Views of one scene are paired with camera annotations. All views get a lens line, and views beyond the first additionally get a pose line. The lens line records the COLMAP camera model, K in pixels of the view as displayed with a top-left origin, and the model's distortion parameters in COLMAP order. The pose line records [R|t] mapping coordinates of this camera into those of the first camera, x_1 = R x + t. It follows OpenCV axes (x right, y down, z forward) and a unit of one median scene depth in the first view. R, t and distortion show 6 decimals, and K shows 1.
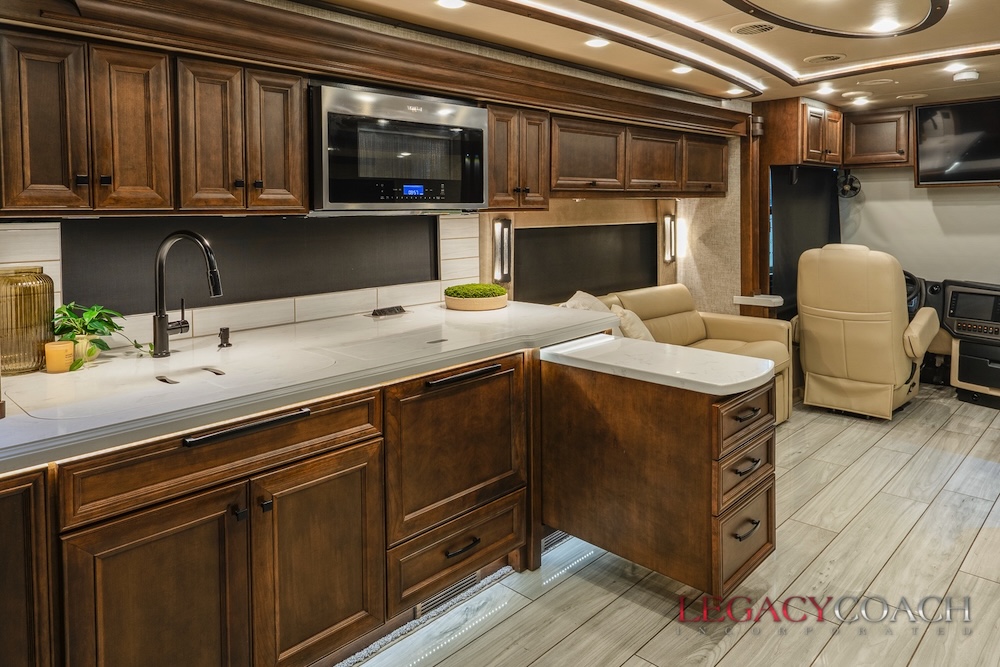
lens RADIAL K [[639.4, 0, 501.8], [0, 639.4, 230.3], [0, 0, 1]] dist [0.006232, -0.003073]
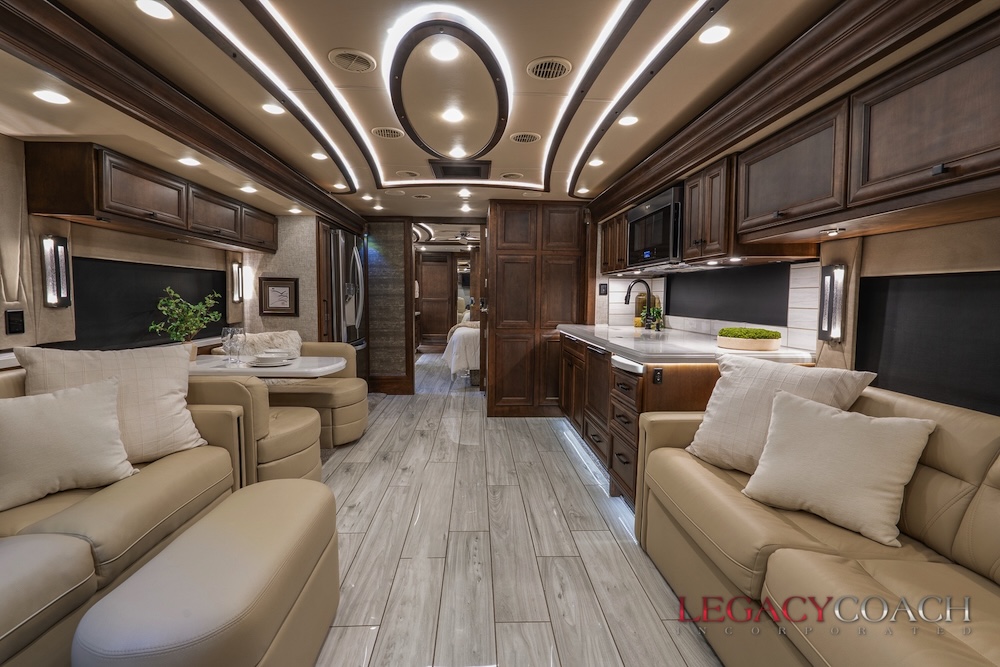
lens RADIAL K [[463.9, 0, 490.2], [0, 463.9, 328.3], [0, 0, 1]] dist [-0.001469, 0.003332]
pose [[-0.682526, 0.056511, -0.728673, 0.621629], [-0.026004, 0.994497, 0.101484, 0.011326], [0.730399, 0.088214, -0.677301, 0.893718]]
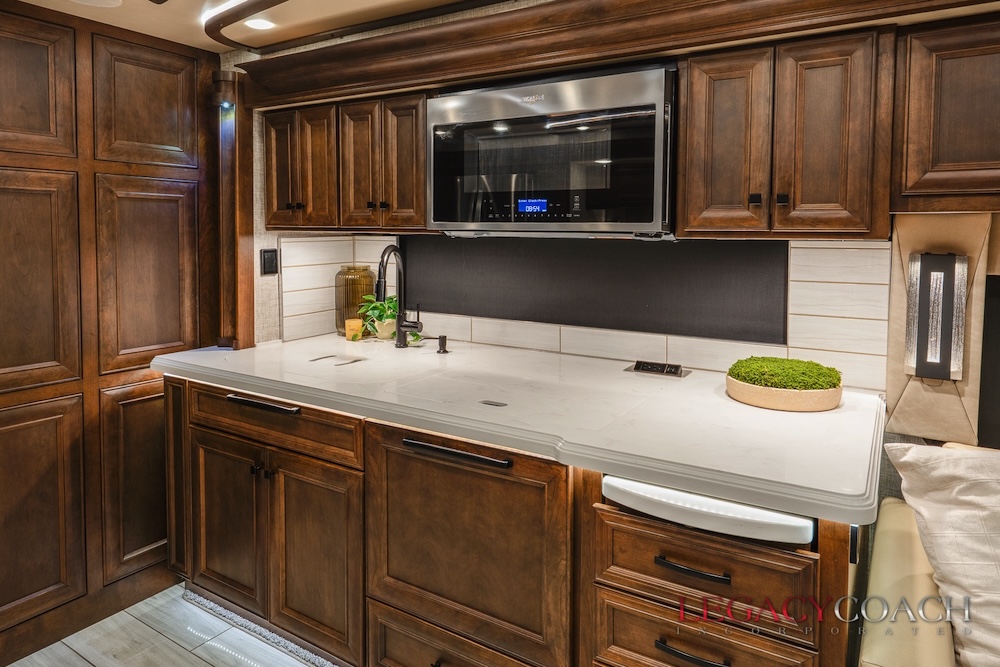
lens RADIAL K [[639.4, 0, 494.3], [0, 639.4, 259.3], [0, 0, 1]] dist [0.006232, -0.003073]
pose [[0.211972, 0.060617, -0.975394, 0.344655], [-0.041226, 0.997741, 0.053046, -0.021285], [0.976406, 0.028967, 0.213992, 0.451207]]
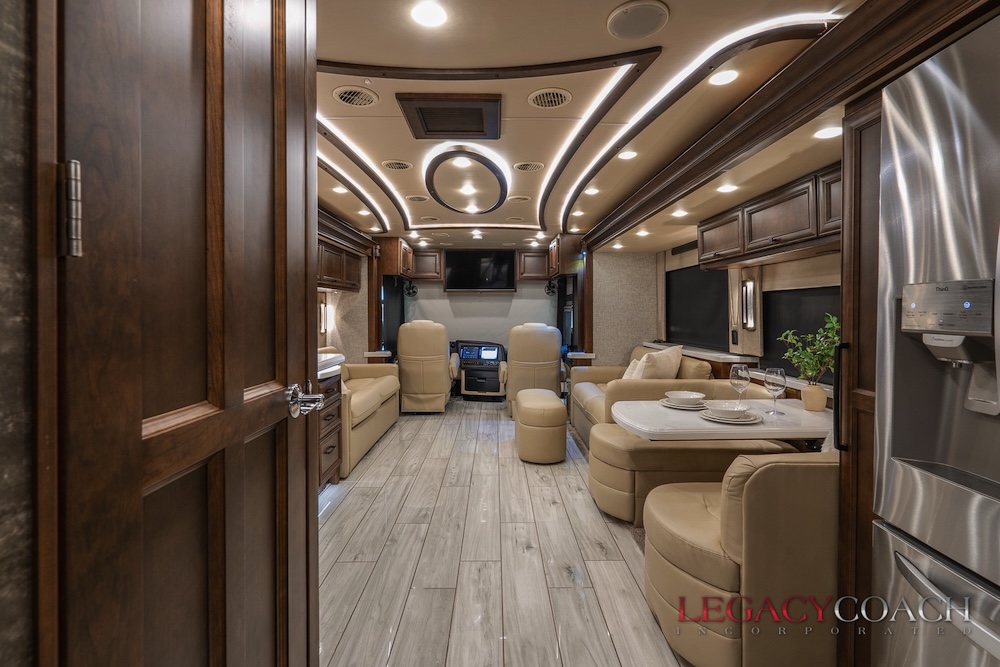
lens RADIAL K [[463.9, 0, 487.2], [0, 463.9, 315.5], [0, 0, 1]] dist [-0.001469, 0.003332]
pose [[0.713616, 0.007015, 0.700502, -0.260637], [0.014155, 0.999601, -0.024430, 0.043664], [-0.700394, 0.027349, 0.713232, -0.078508]]
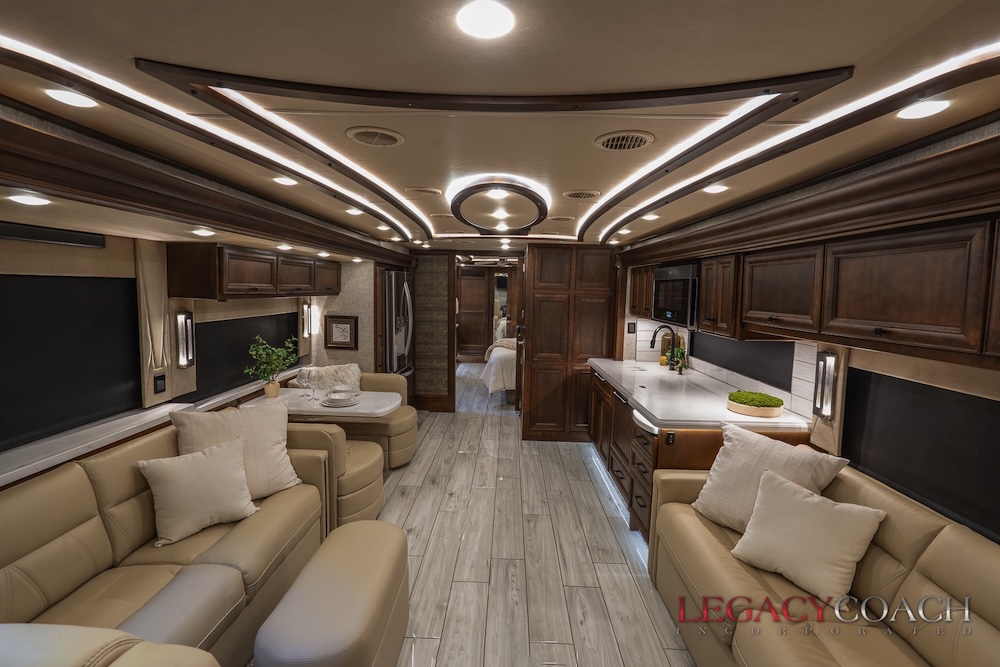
lens RADIAL K [[463.9, 0, 489.7], [0, 463.9, 328.4], [0, 0, 1]] dist [-0.001469, 0.003332]
pose [[-0.734605, 0.057584, -0.676047, 0.700255], [-0.034381, 0.991953, 0.121851, -0.100703], [0.677623, 0.112756, -0.726714, 0.951581]]
